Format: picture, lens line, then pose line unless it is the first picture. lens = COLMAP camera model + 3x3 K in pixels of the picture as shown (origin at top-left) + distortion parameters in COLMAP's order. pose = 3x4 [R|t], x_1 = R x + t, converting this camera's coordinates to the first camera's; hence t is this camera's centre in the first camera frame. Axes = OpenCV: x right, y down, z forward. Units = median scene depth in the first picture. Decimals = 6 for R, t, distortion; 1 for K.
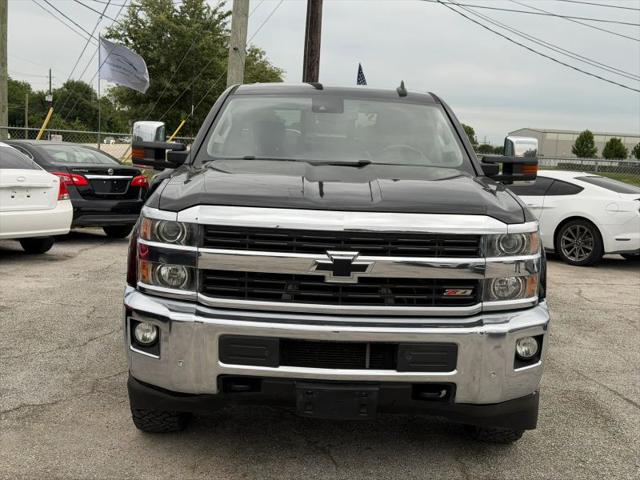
lens RADIAL K [[882.7, 0, 333.8], [0, 882.7, 247.4], [0, 0, 1]] dist [0.145270, 0.000000]
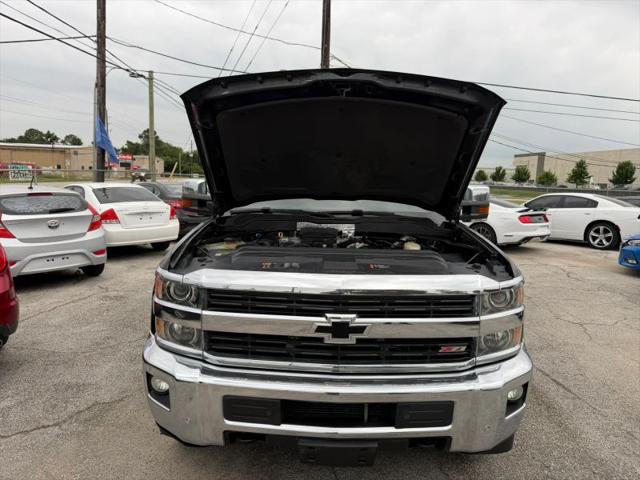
lens RADIAL K [[458.2, 0, 324.7], [0, 458.2, 235.1], [0, 0, 1]] dist [0.029865, -0.040184]
pose [[0.999511, -0.012468, -0.028687, 0.007356], [0.012851, 0.999830, 0.013210, -0.091441], [0.028517, -0.013572, 0.999501, 0.457556]]
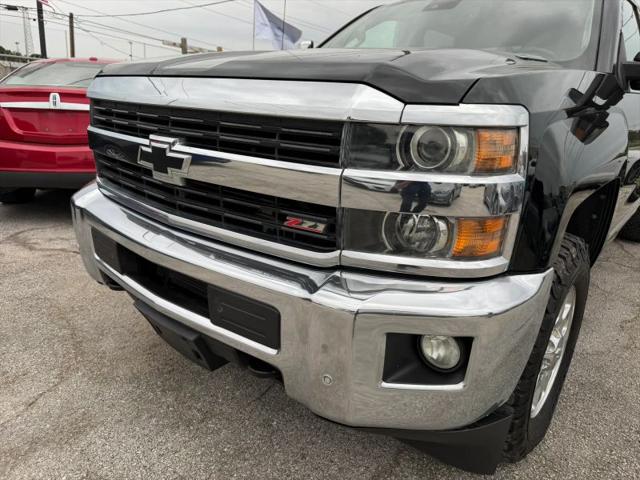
lens RADIAL K [[451.1, 0, 318.8], [0, 451.1, 240.5], [0, 0, 1]] dist [0.043129, -0.003217]
pose [[0.754040, 0.193219, -0.627766, 0.331926], [-0.106476, 0.979070, 0.173452, 0.009242], [0.648141, -0.063948, 0.758831, 0.780807]]
